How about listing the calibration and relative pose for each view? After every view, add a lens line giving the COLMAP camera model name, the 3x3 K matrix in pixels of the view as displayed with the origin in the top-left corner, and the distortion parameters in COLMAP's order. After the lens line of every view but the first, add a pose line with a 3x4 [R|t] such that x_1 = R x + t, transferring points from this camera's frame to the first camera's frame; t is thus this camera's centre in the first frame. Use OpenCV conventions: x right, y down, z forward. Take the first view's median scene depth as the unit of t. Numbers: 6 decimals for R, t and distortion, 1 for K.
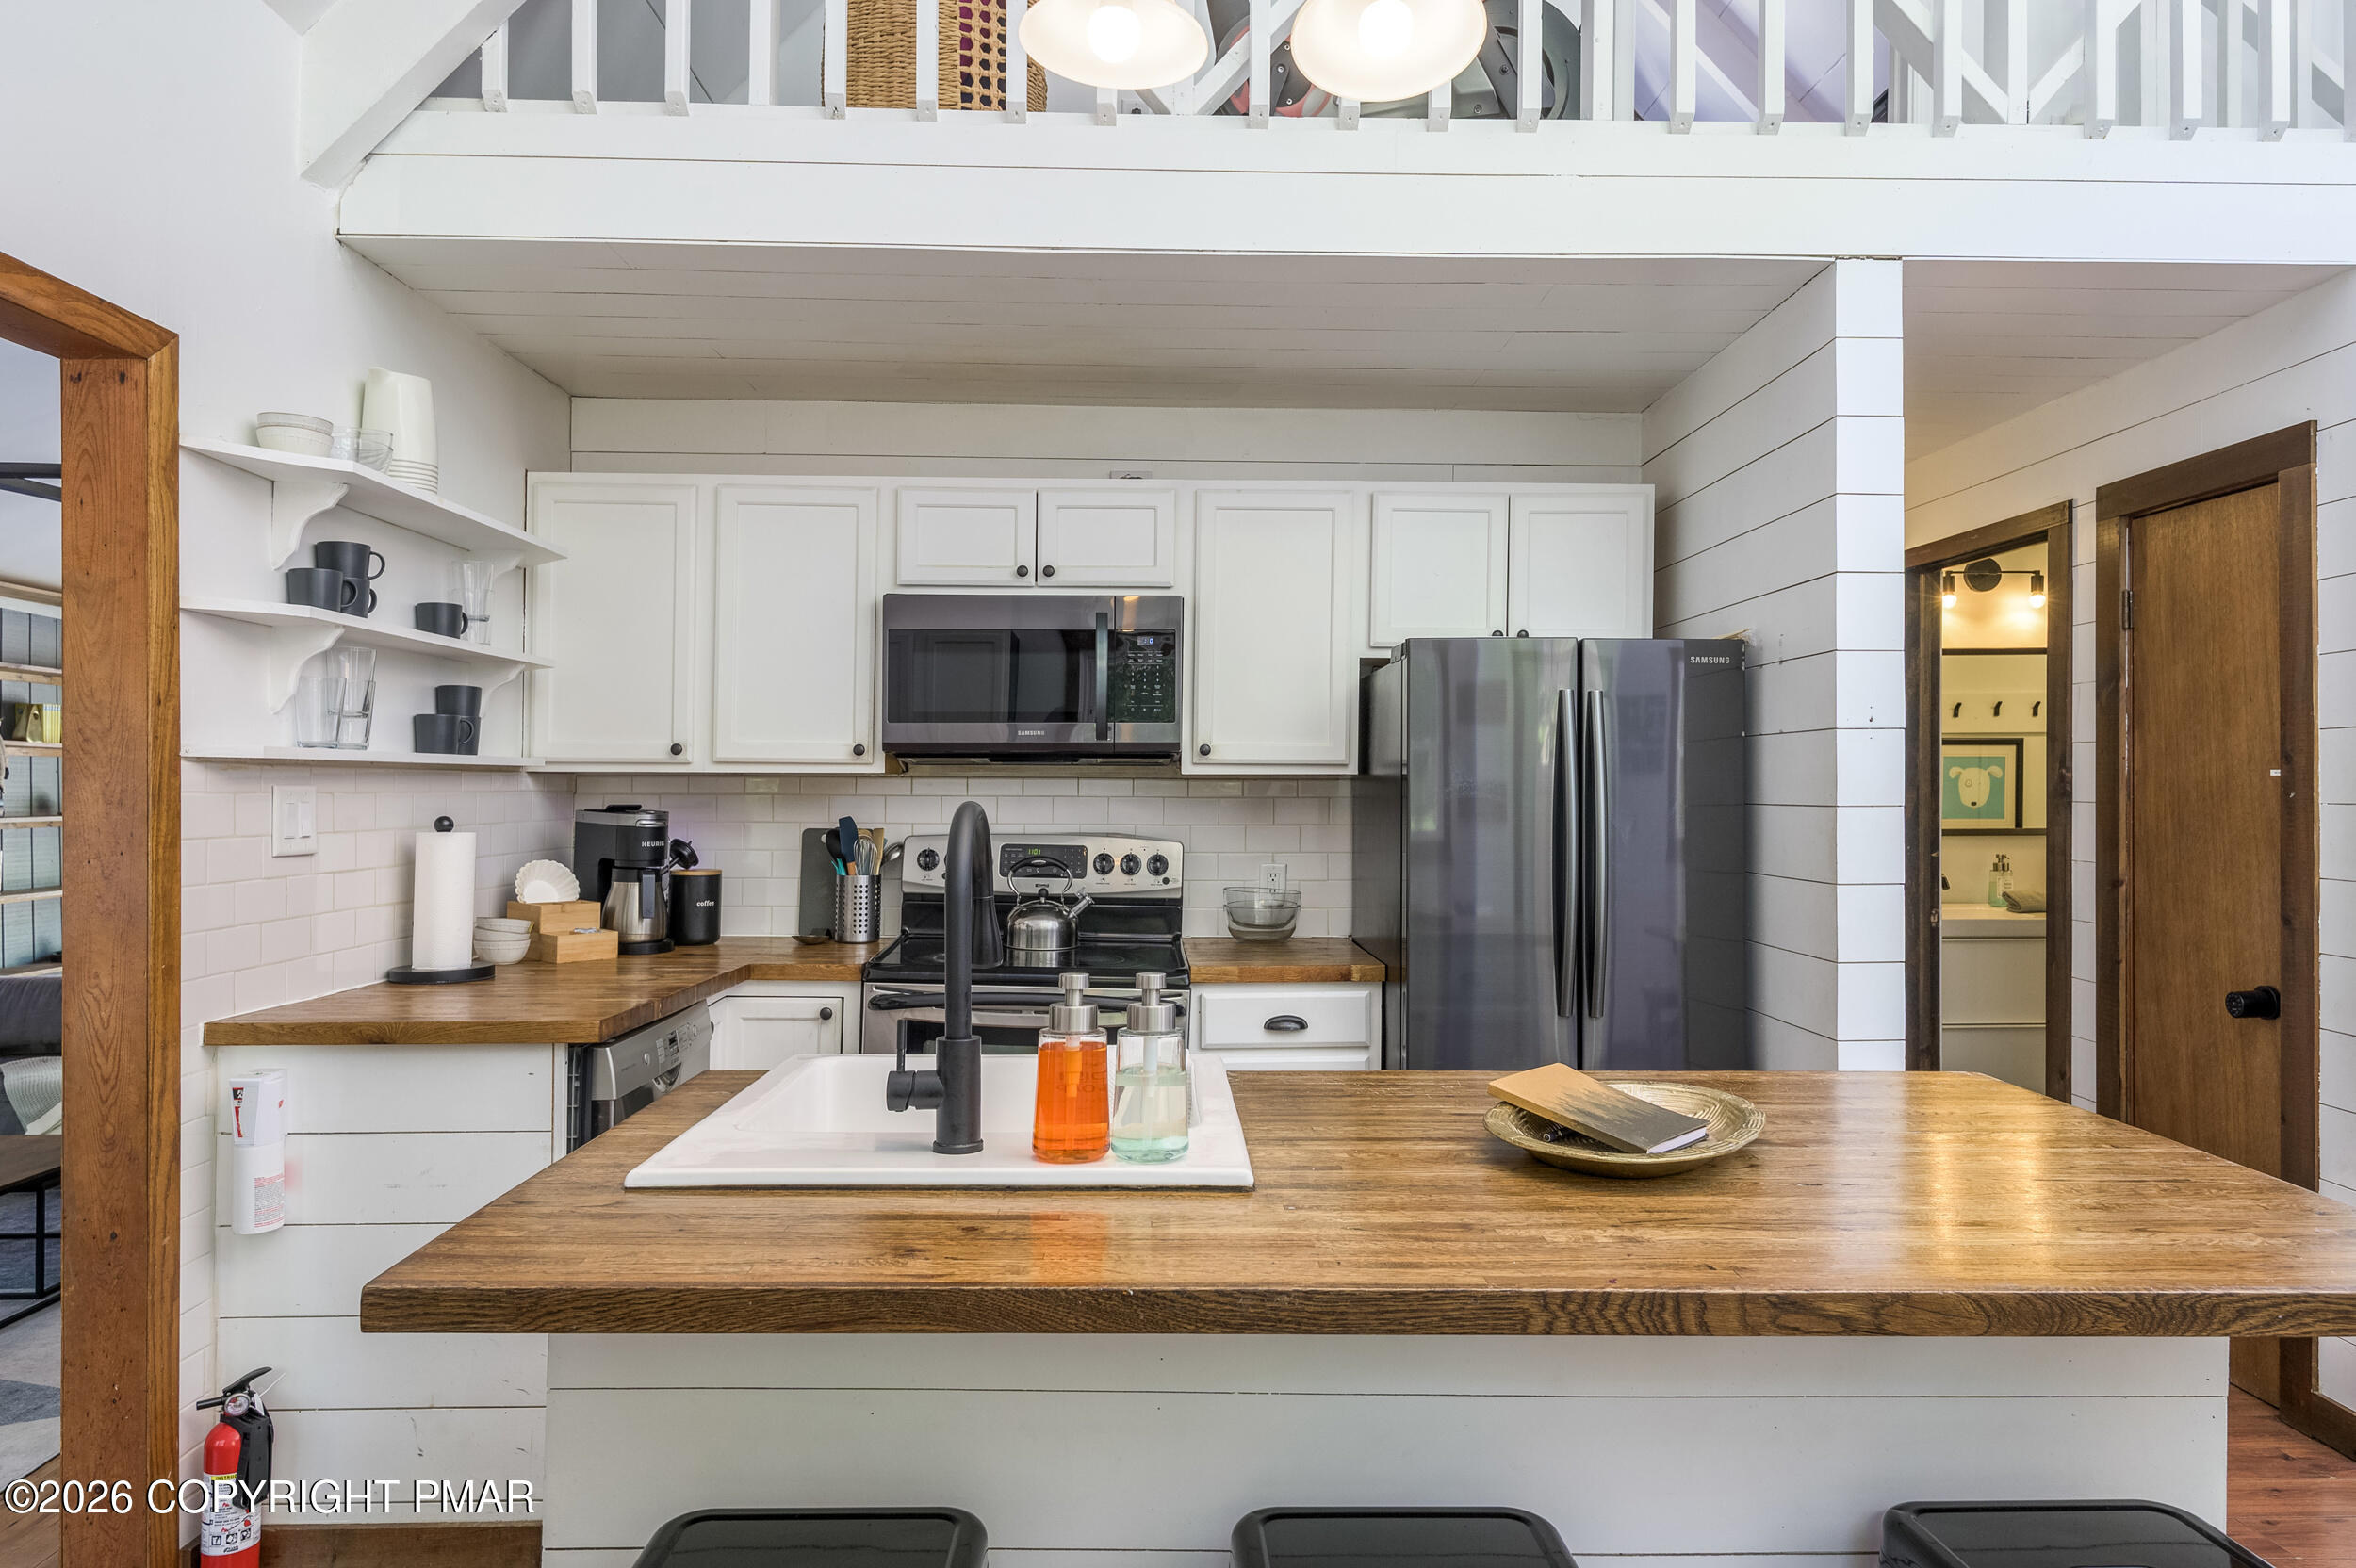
lens RADIAL K [[1499.5, 0, 1174.9], [0, 1499.5, 781.4], [0, 0, 1]] dist [0.028807, -0.021913]
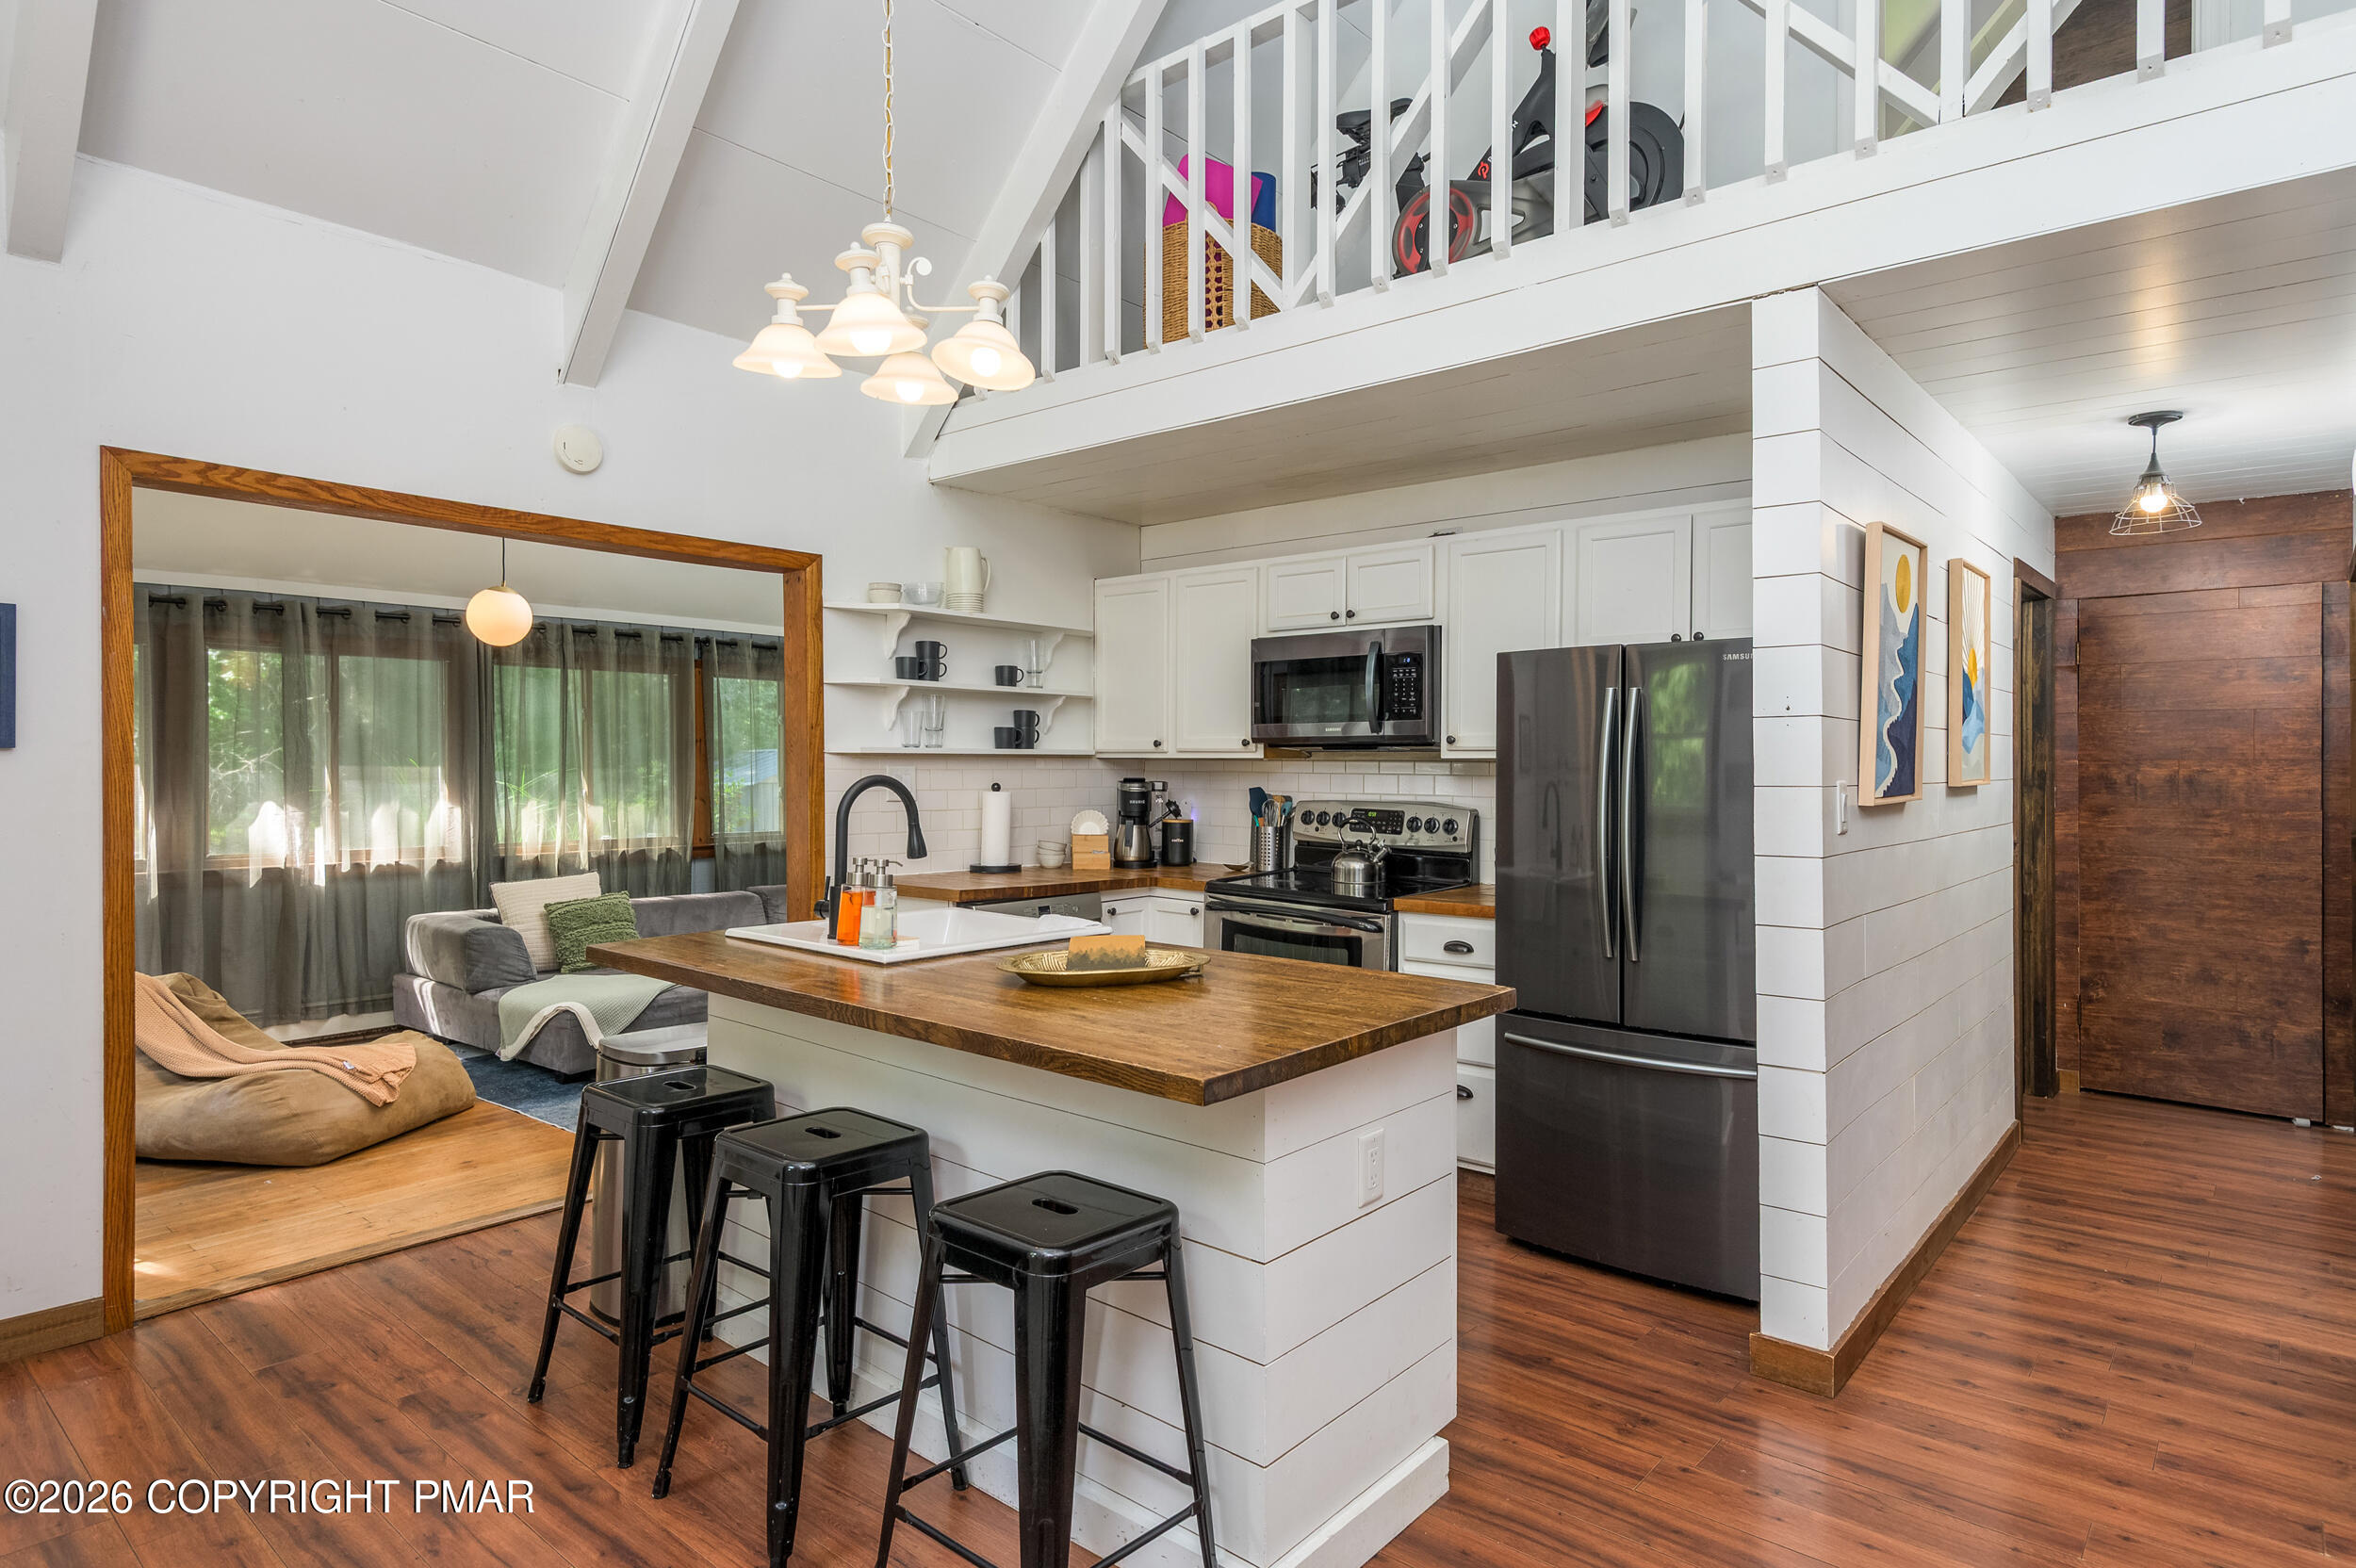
lens RADIAL K [[1292.0, 0, 1167.4], [0, 1292.0, 777.0], [0, 0, 1]] dist [0.014991, 0.002150]
pose [[0.734788, 0.005938, -0.678271, 0.707307], [0.000989, 0.999951, 0.009825, 0.000509], [0.678296, -0.007890, 0.734746, -0.012120]]
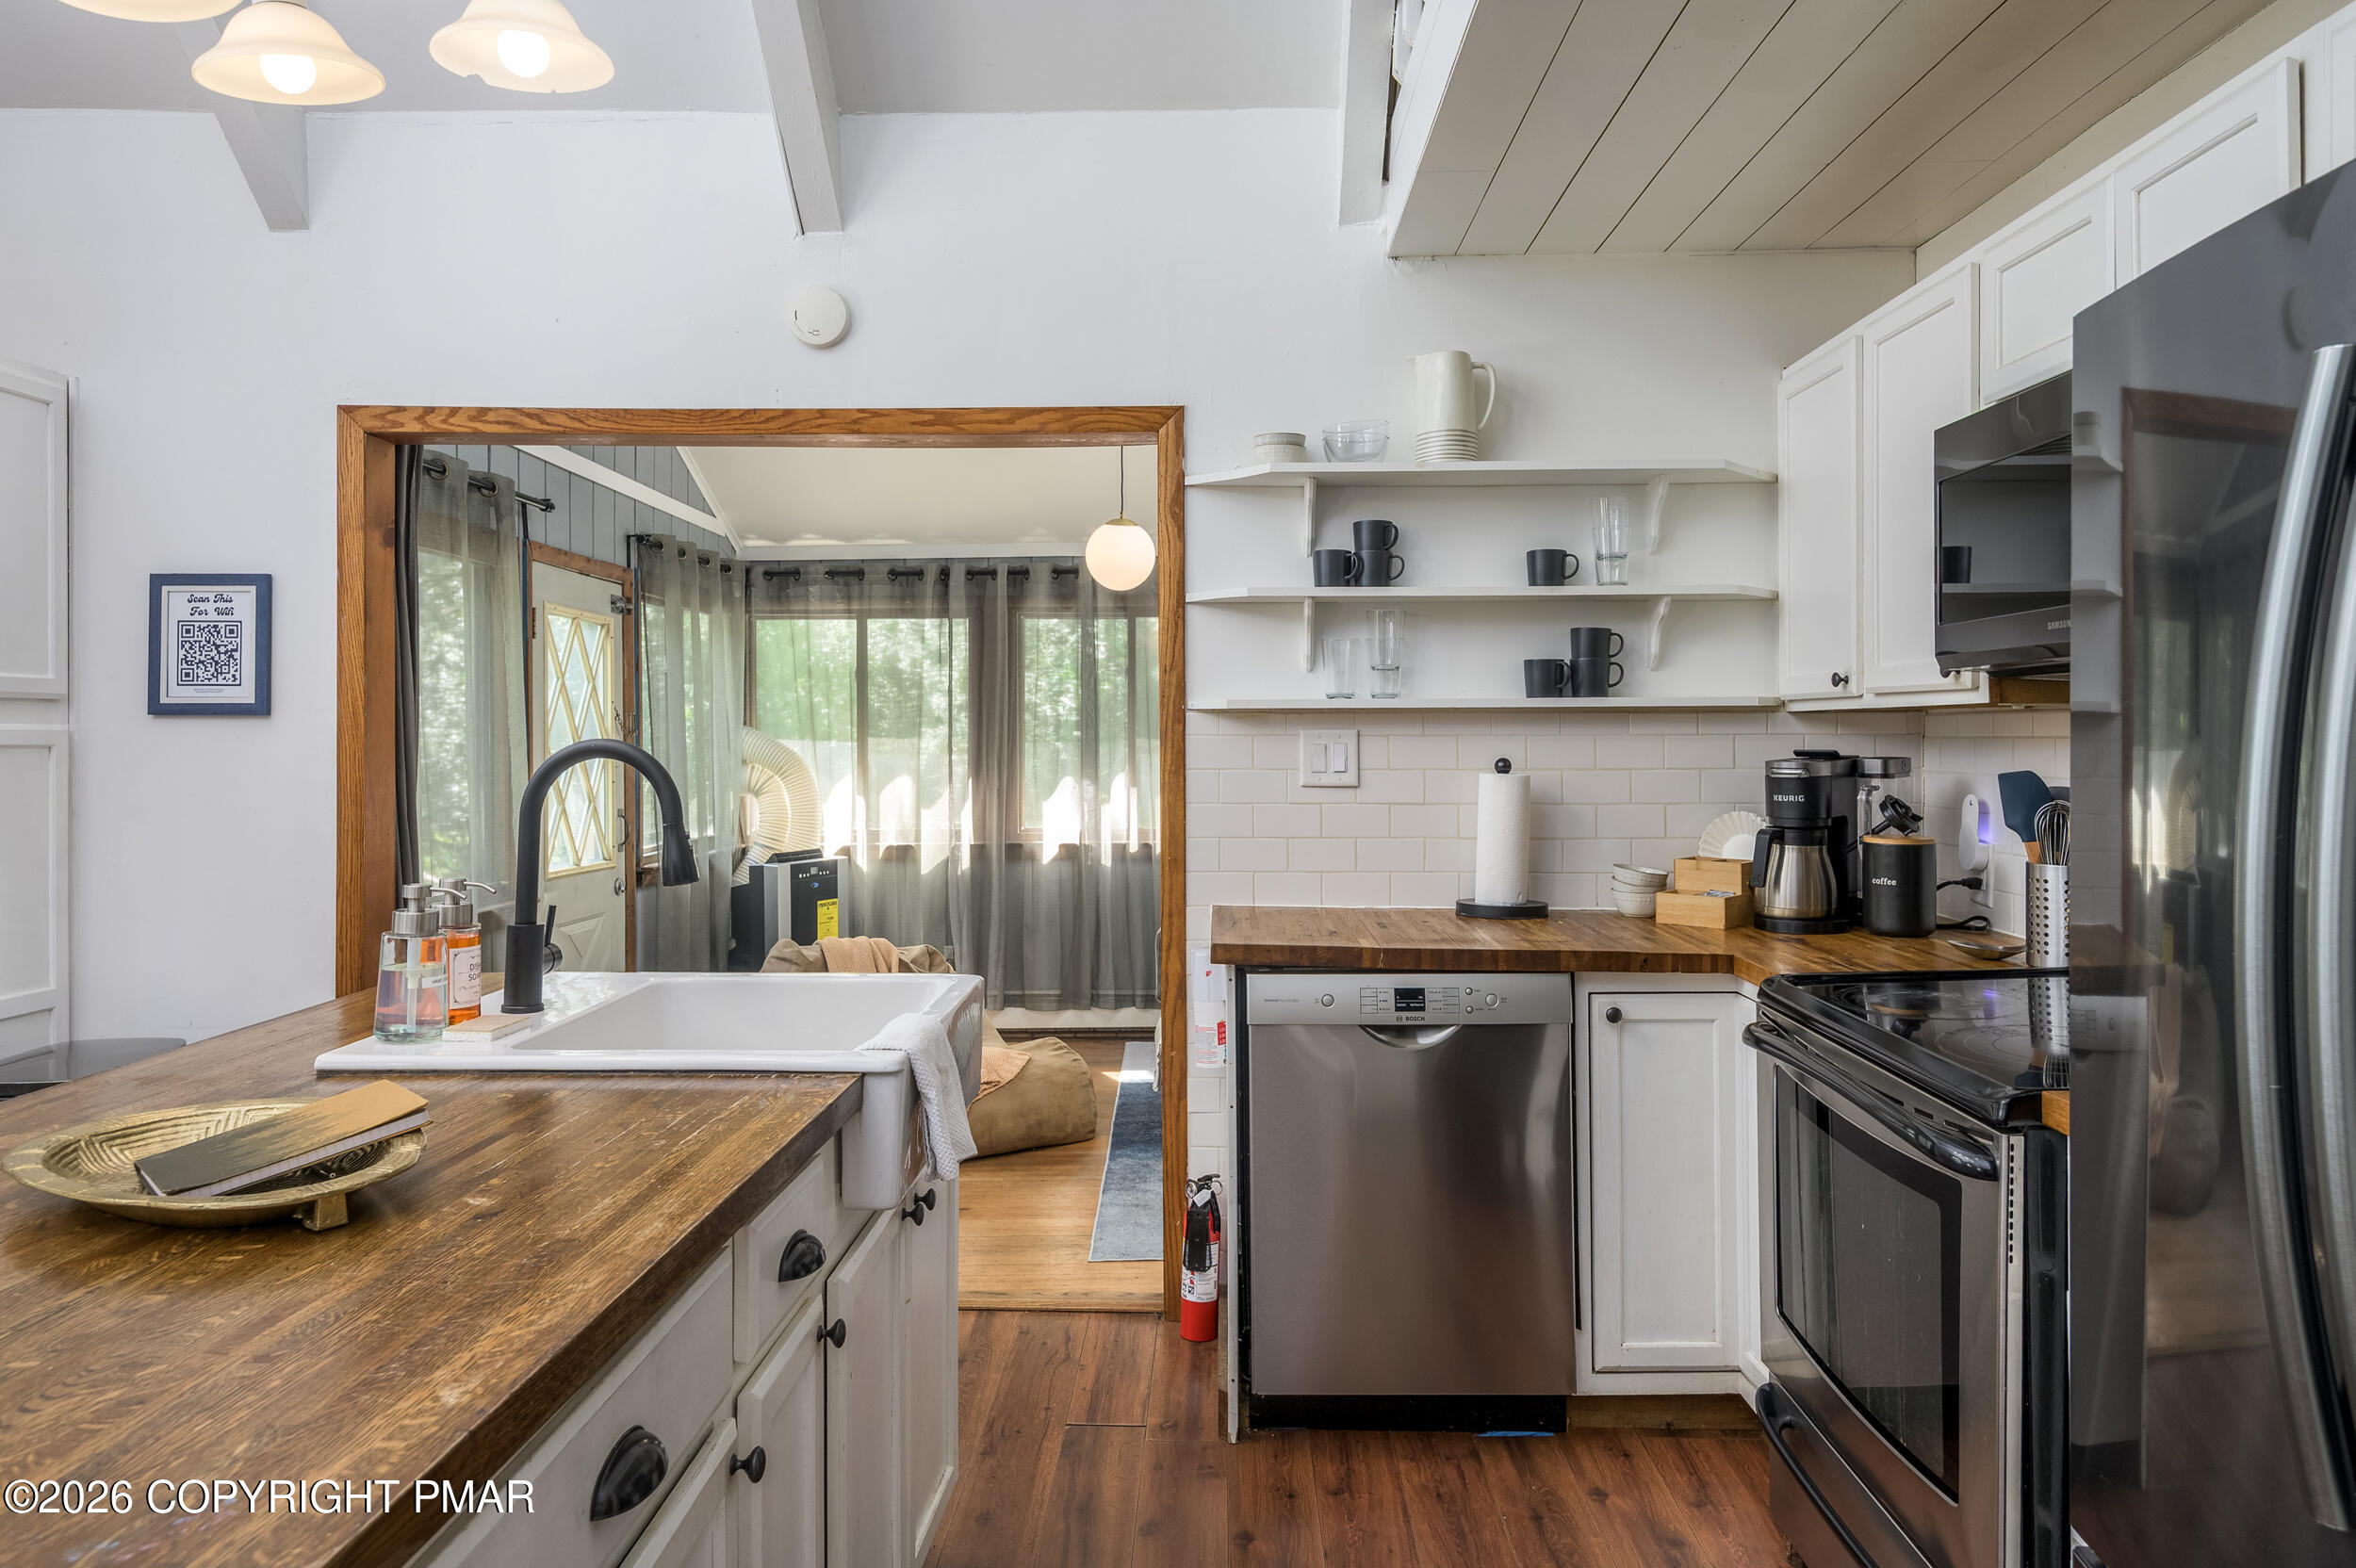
lens RADIAL K [[1502.4, 0, 1190.6], [0, 1502.4, 738.3], [0, 0, 1]] dist [0.019543, 0.000238]
pose [[-0.050085, -0.002482, -0.998742, 0.540289], [0.004690, 0.999985, -0.002720, 0.010644], [0.998734, -0.004821, -0.050072, 0.805915]]
